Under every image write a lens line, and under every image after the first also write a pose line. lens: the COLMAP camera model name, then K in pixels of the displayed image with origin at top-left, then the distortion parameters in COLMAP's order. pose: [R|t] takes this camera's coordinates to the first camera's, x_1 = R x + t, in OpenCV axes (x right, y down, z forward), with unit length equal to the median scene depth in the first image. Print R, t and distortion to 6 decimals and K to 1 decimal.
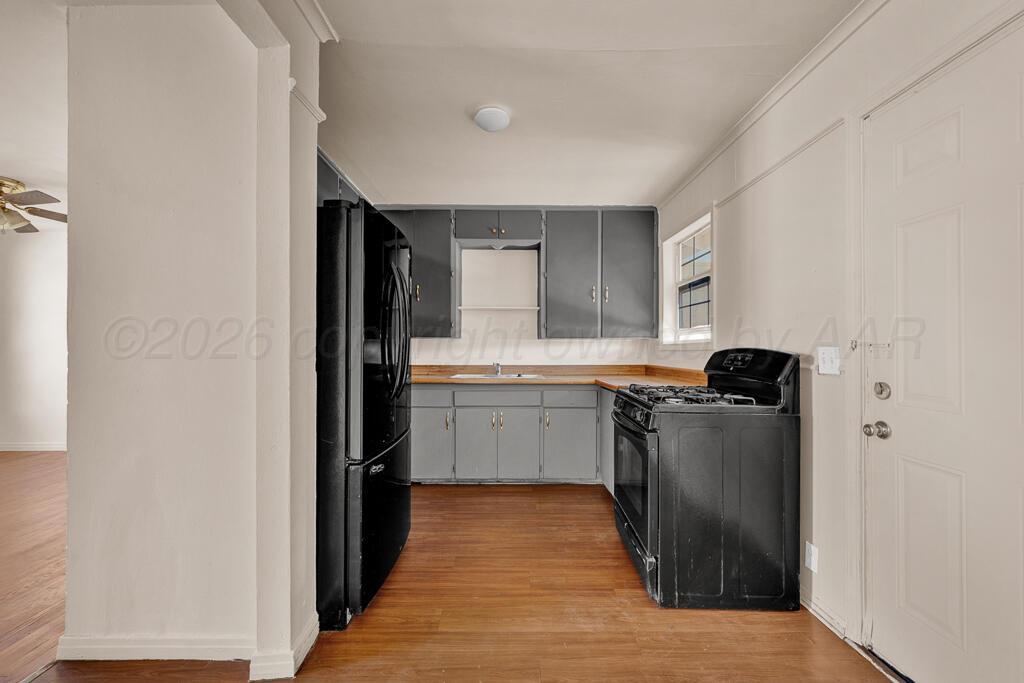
lens RADIAL K [[405.4, 0, 511.9], [0, 405.4, 345.0], [0, 0, 1]] dist [0.000994, -0.000194]
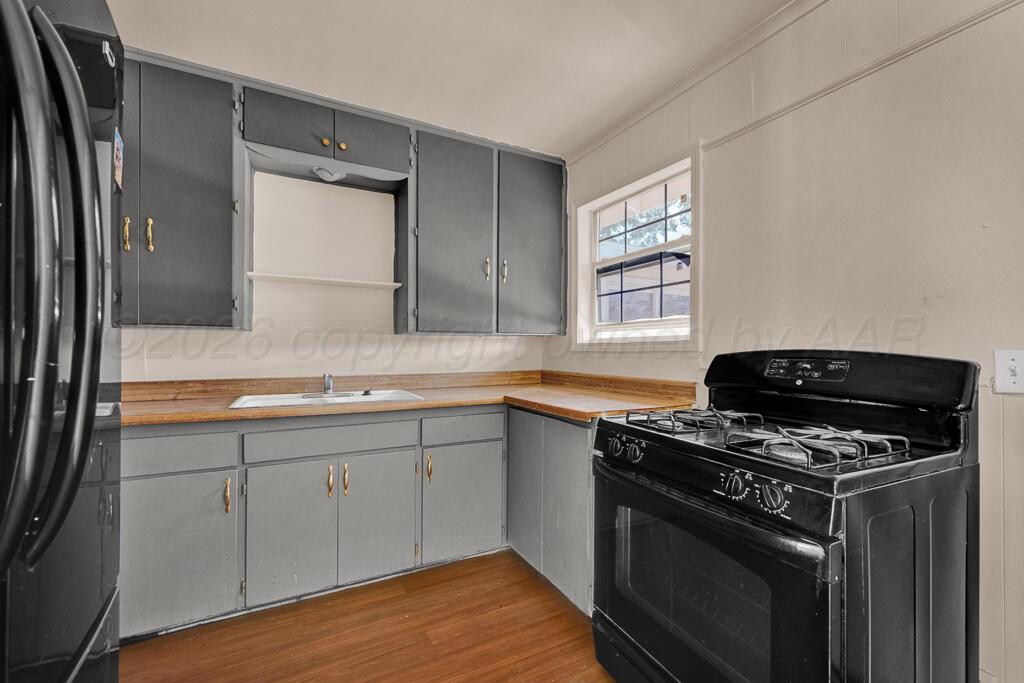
lens RADIAL K [[405.4, 0, 515.8], [0, 405.4, 345.3], [0, 0, 1]] dist [0.000994, -0.000194]
pose [[0.876382, 0.003437, 0.481604, -0.085689], [-0.004776, 0.999987, 0.001555, 0.001495], [-0.481592, -0.003663, 0.876388, 0.382081]]
